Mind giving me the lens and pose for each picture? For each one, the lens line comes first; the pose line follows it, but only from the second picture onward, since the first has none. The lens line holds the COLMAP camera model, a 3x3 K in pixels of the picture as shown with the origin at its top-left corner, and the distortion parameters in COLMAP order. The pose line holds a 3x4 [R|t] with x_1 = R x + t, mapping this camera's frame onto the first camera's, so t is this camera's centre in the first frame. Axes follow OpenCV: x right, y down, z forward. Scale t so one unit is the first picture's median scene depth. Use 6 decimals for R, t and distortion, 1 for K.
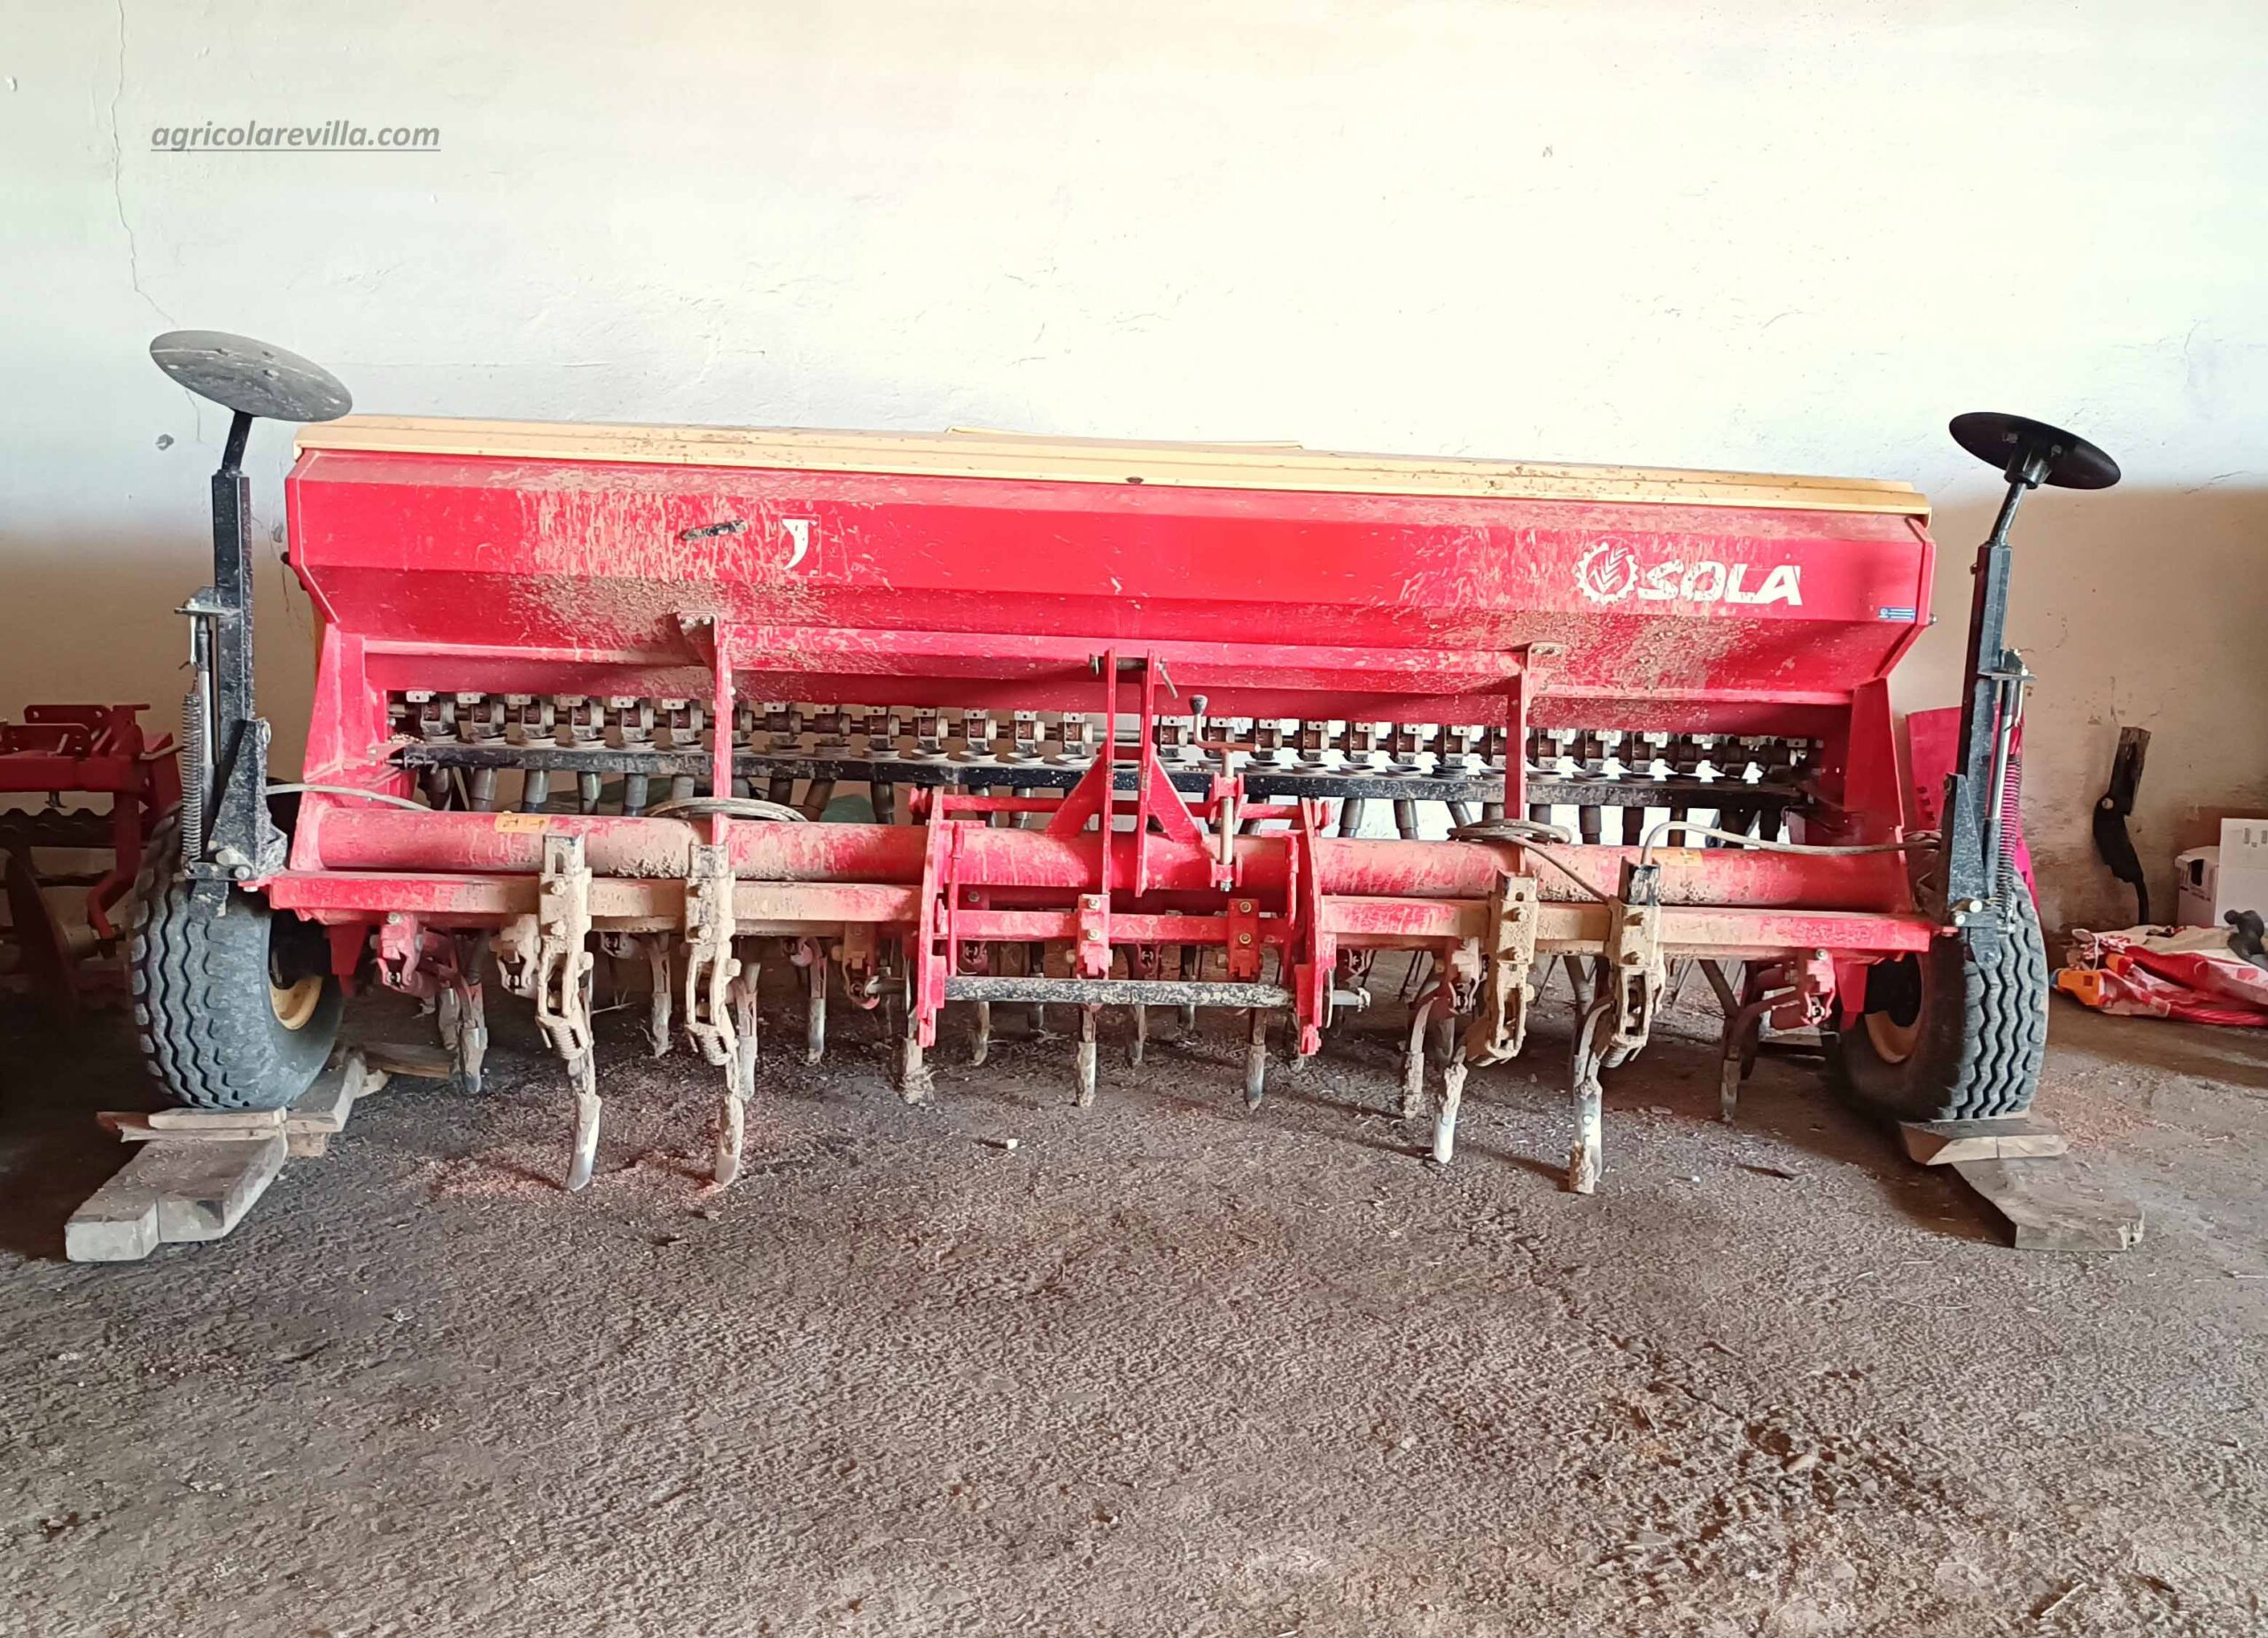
lens RADIAL K [[1983.9, 0, 1134.0], [0, 1983.9, 819.0], [0, 0, 1]] dist [0.009684, 0.007180]
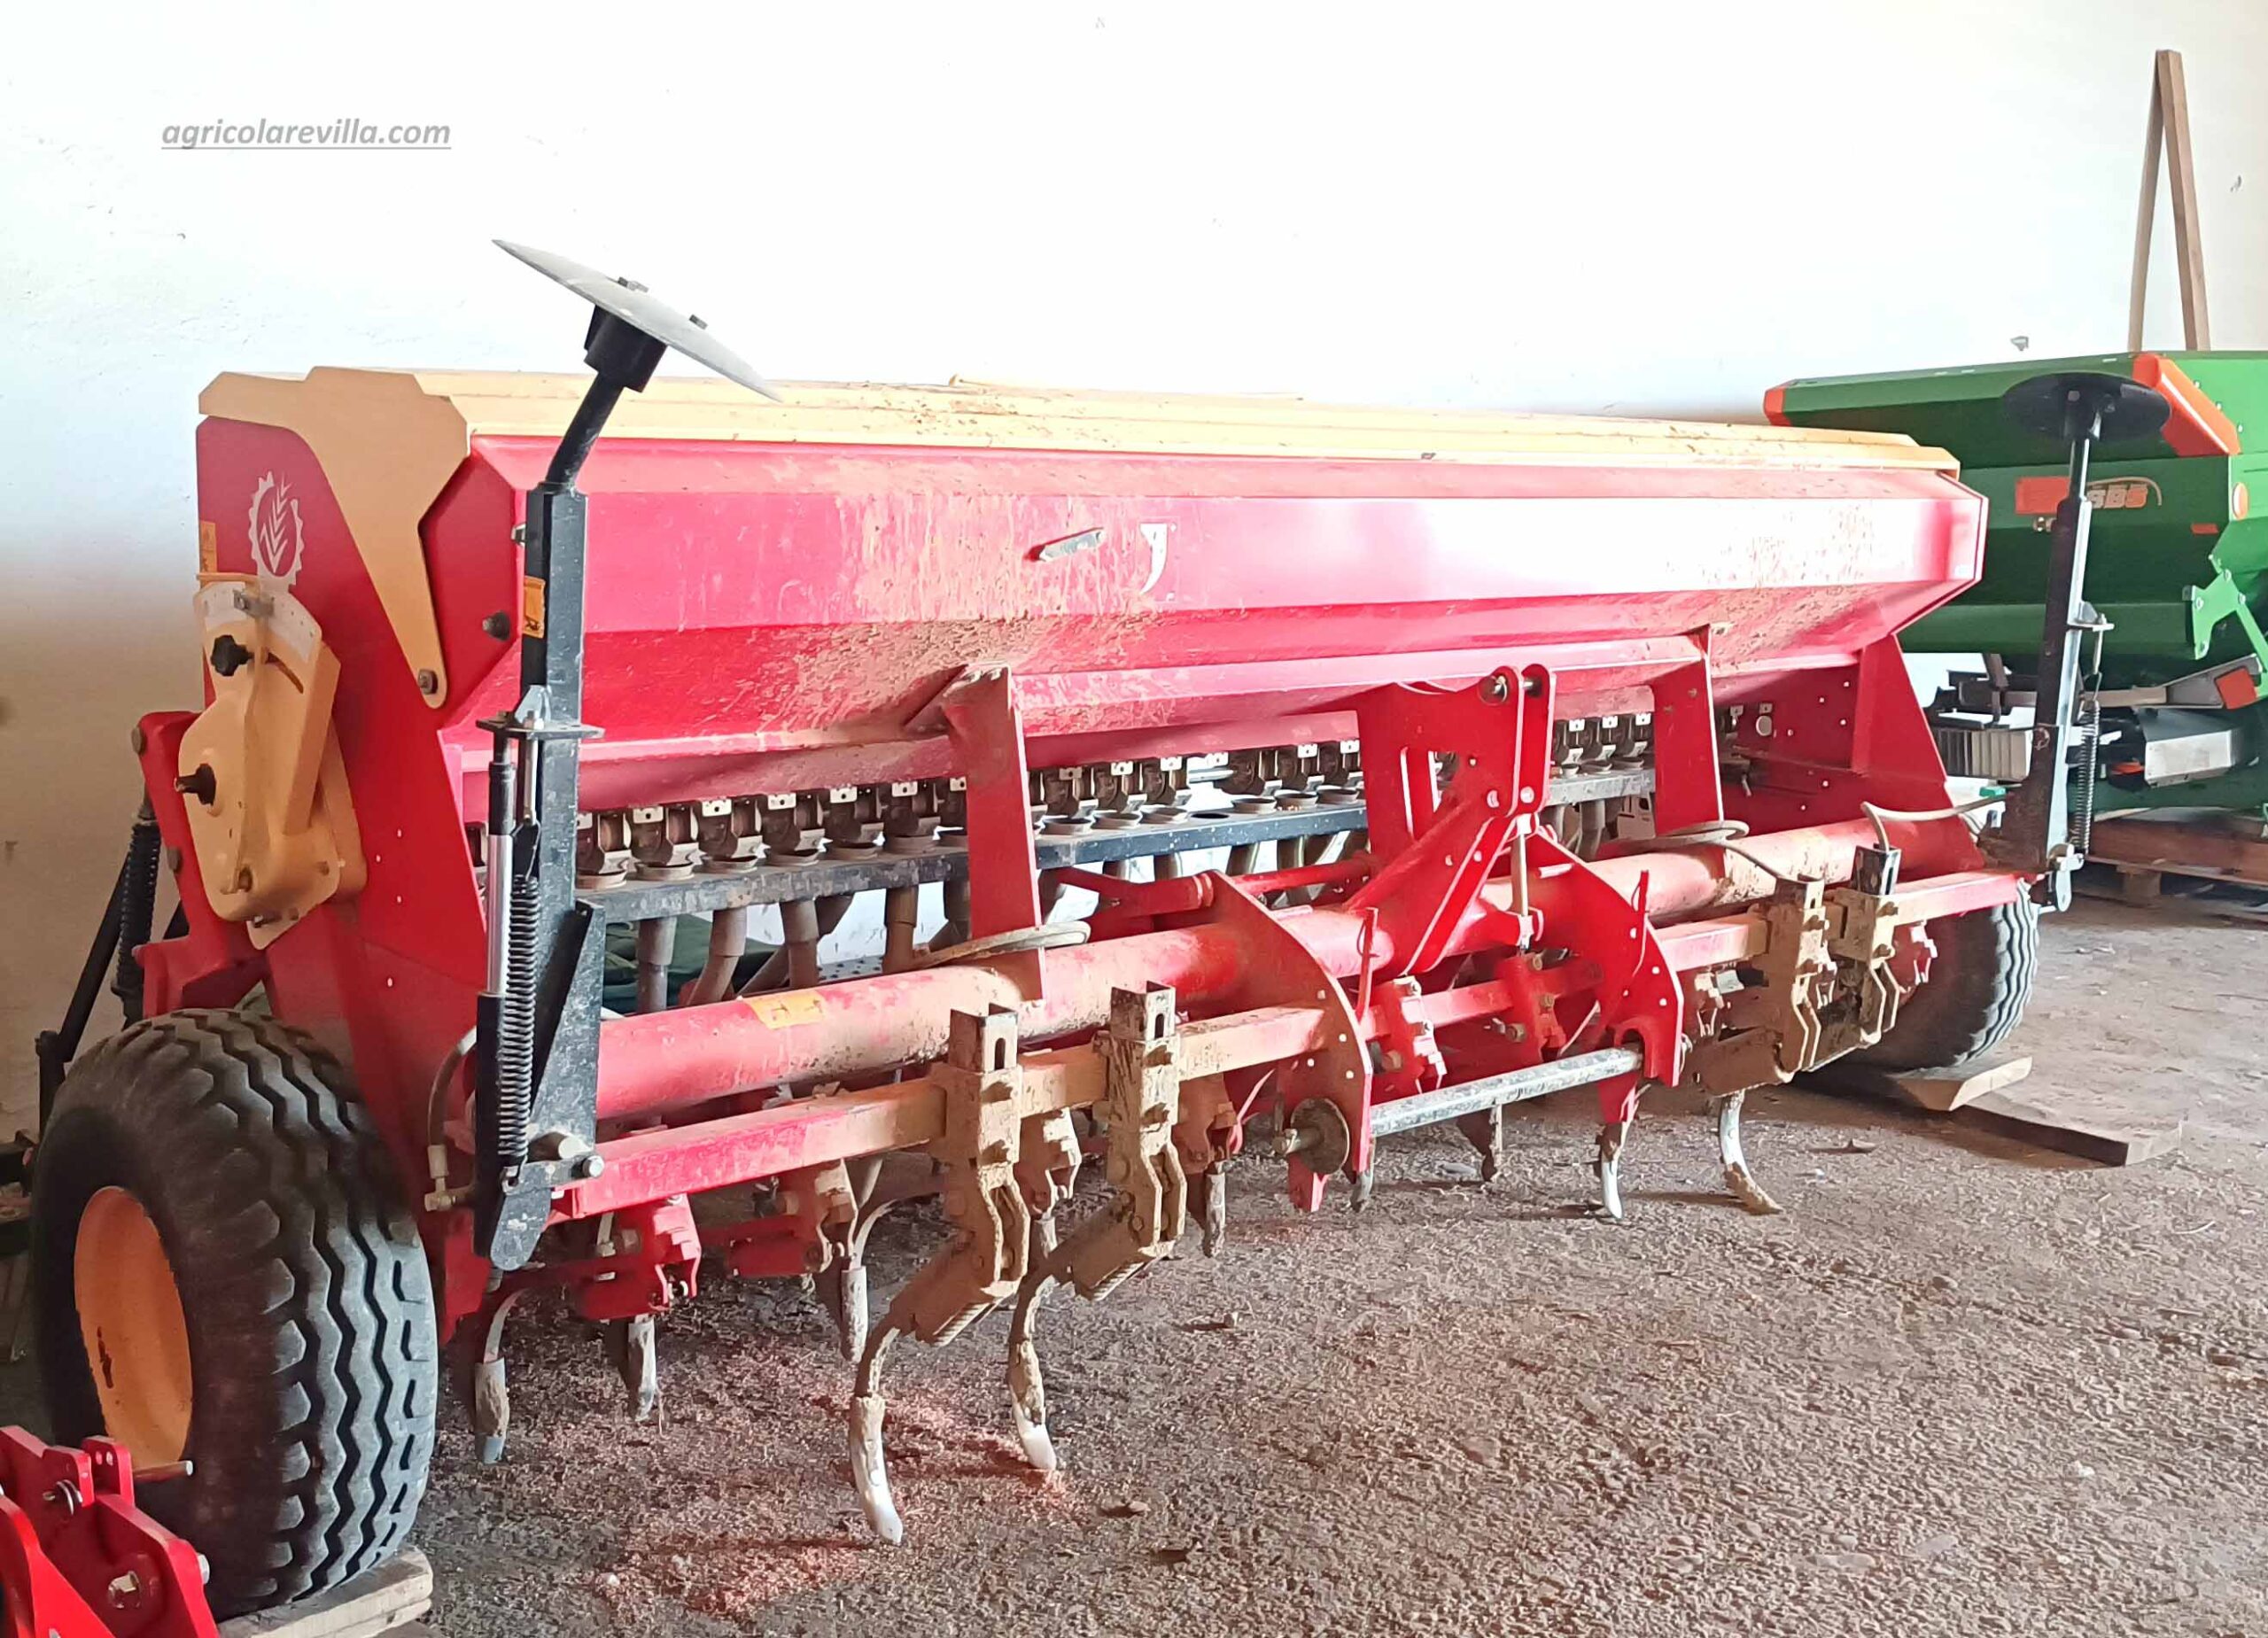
lens RADIAL K [[2436.2, 0, 1134.5], [0, 2436.2, 865.9], [0, 0, 1]] dist [0.000645, -0.011685]
pose [[0.761236, -0.131123, 0.635080, -0.735688], [0.112409, 0.991200, 0.069911, -0.088908], [-0.638658, 0.018170, 0.769276, 0.325545]]
